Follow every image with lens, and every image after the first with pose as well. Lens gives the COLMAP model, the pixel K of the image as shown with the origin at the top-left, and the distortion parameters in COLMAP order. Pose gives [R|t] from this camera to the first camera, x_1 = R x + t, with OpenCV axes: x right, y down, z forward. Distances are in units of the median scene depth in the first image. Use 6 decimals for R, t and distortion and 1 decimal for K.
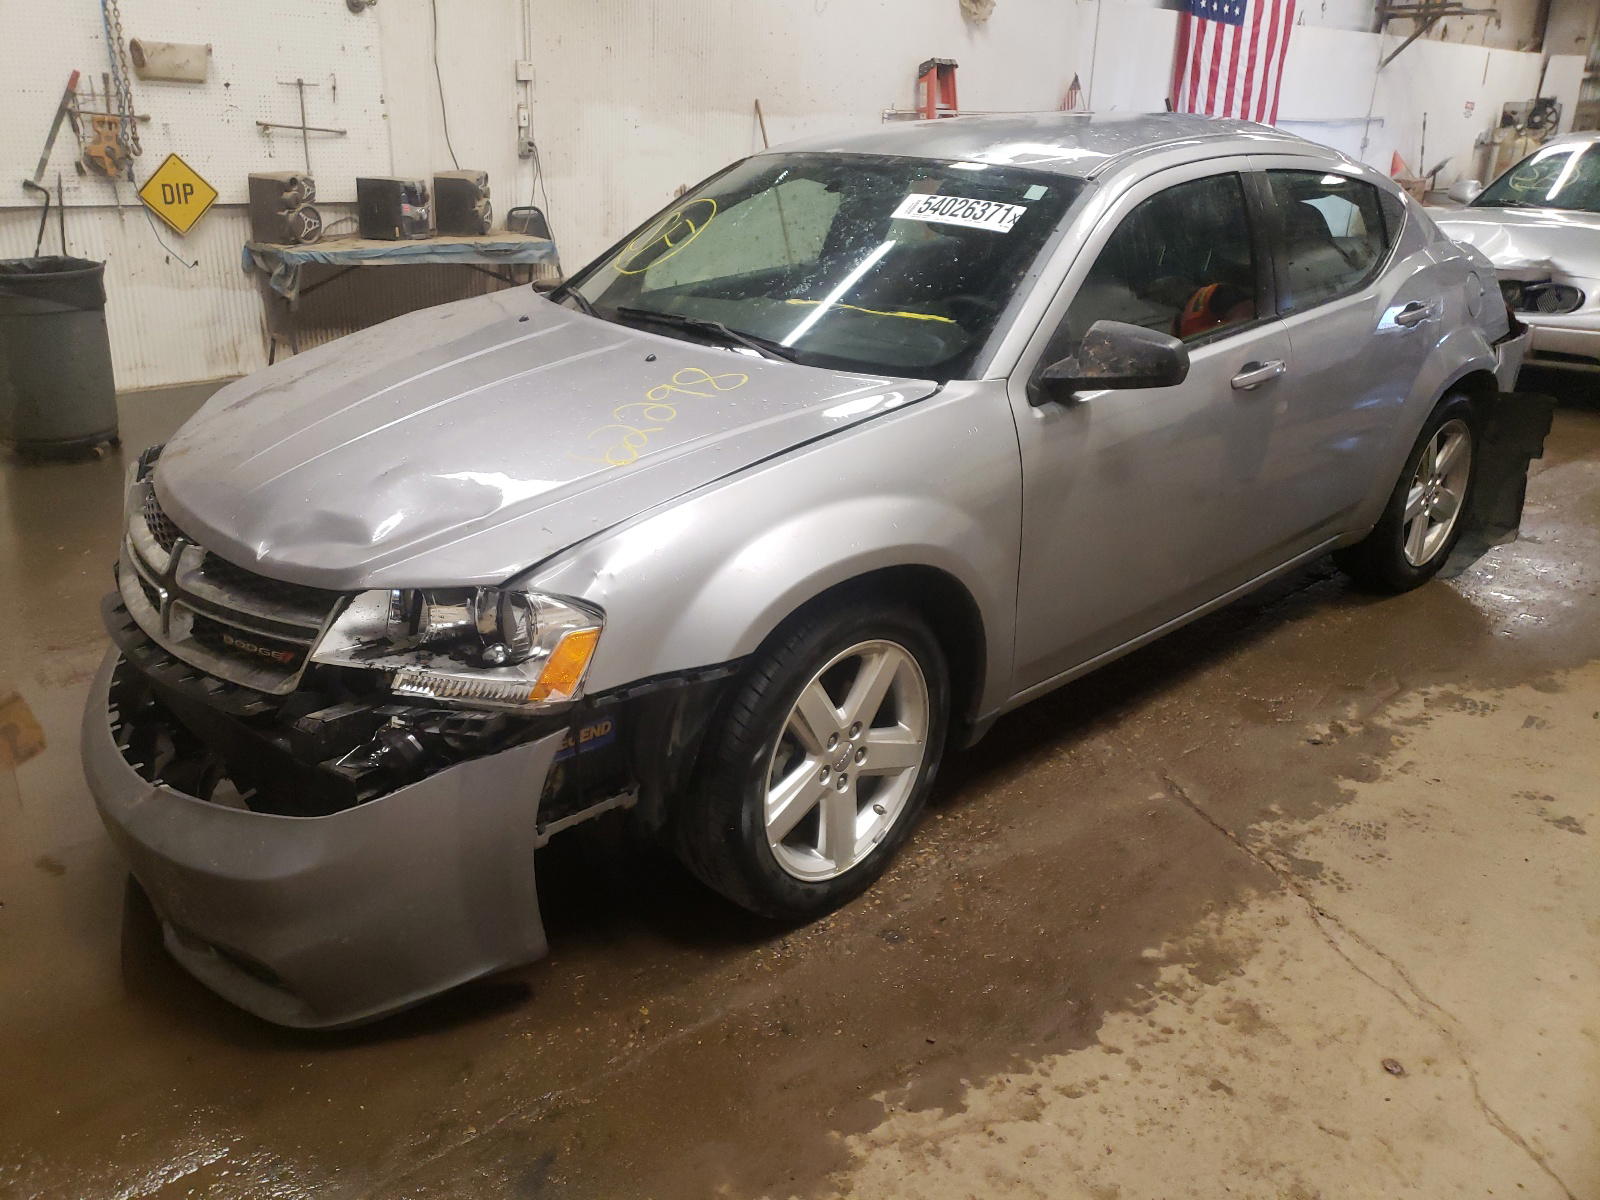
lens RADIAL K [[1226.2, 0, 762.4], [0, 1226.2, 602.0], [0, 0, 1]] dist [0.001356, 0.003264]
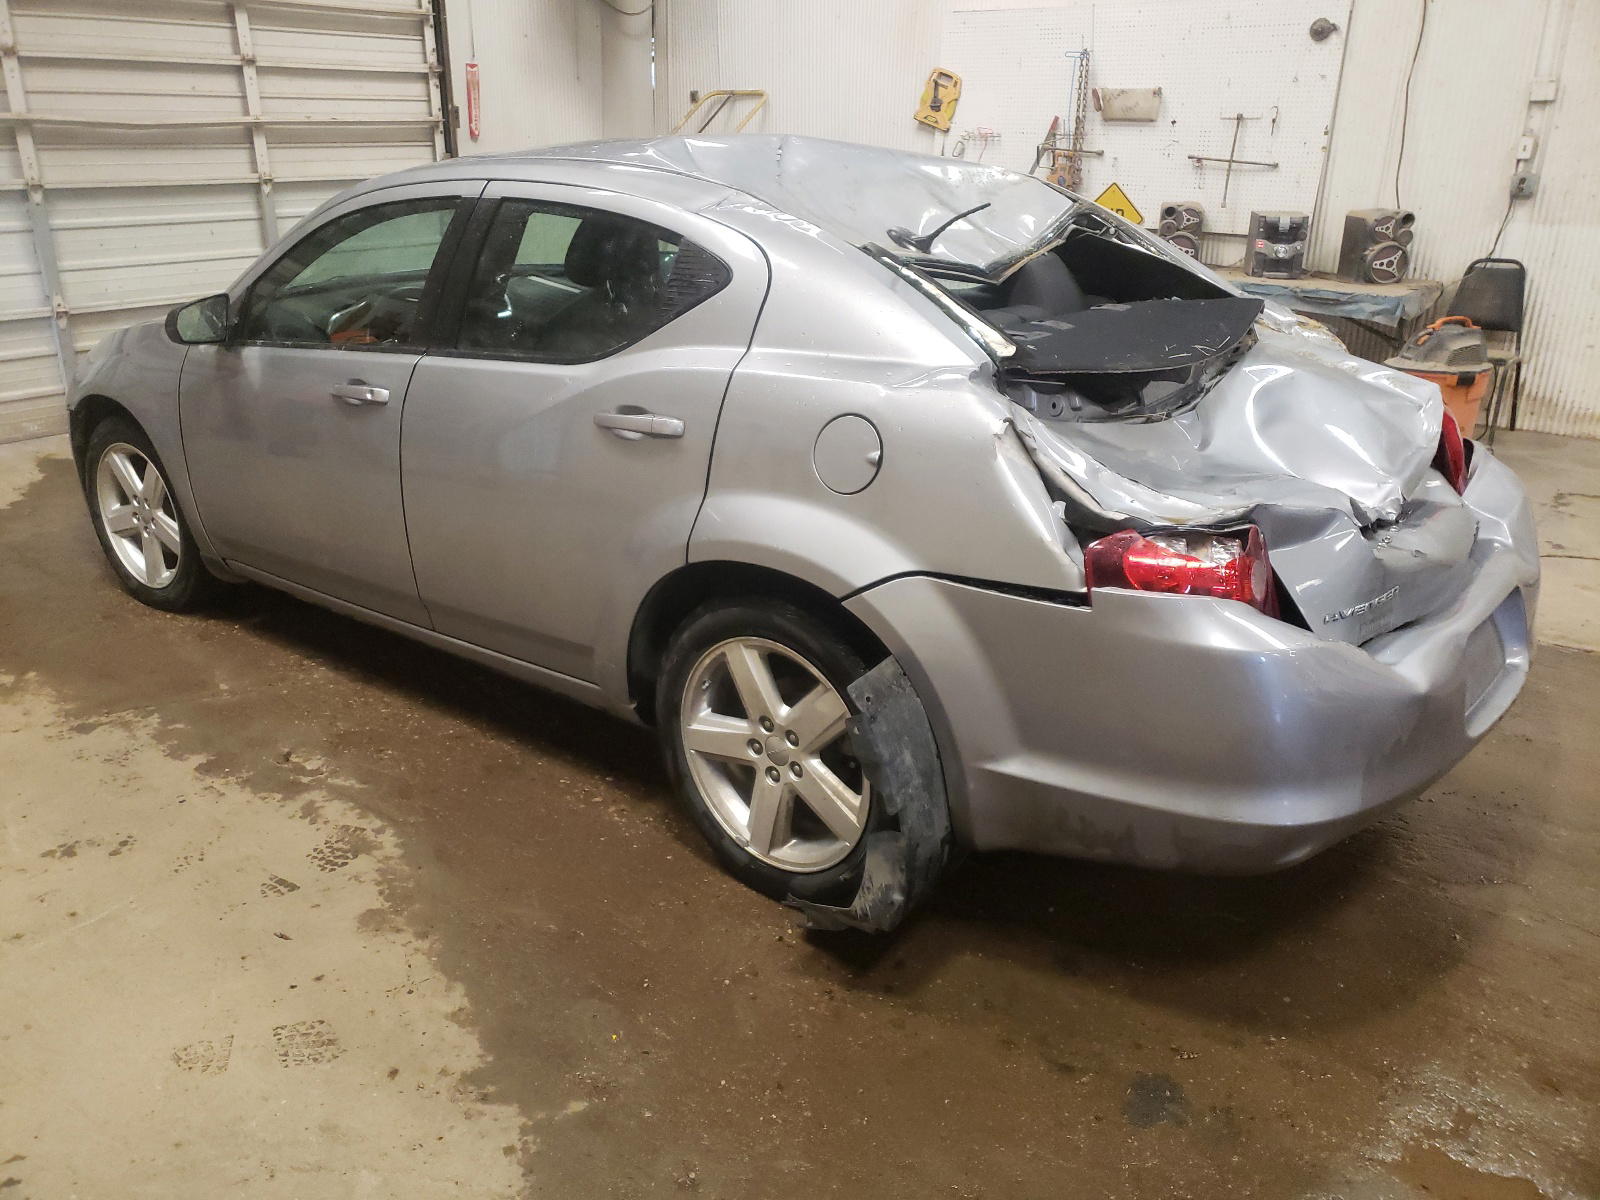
lens RADIAL K [[1226.2, 0, 762.4], [0, 1226.2, 602.0], [0, 0, 1]] dist [0.001356, 0.003264]
pose [[0.152667, 0.332442, -0.930685, 1.277598], [-0.360148, 0.895681, 0.260860, -0.365265], [0.920318, 0.295360, 0.256470, 0.969888]]
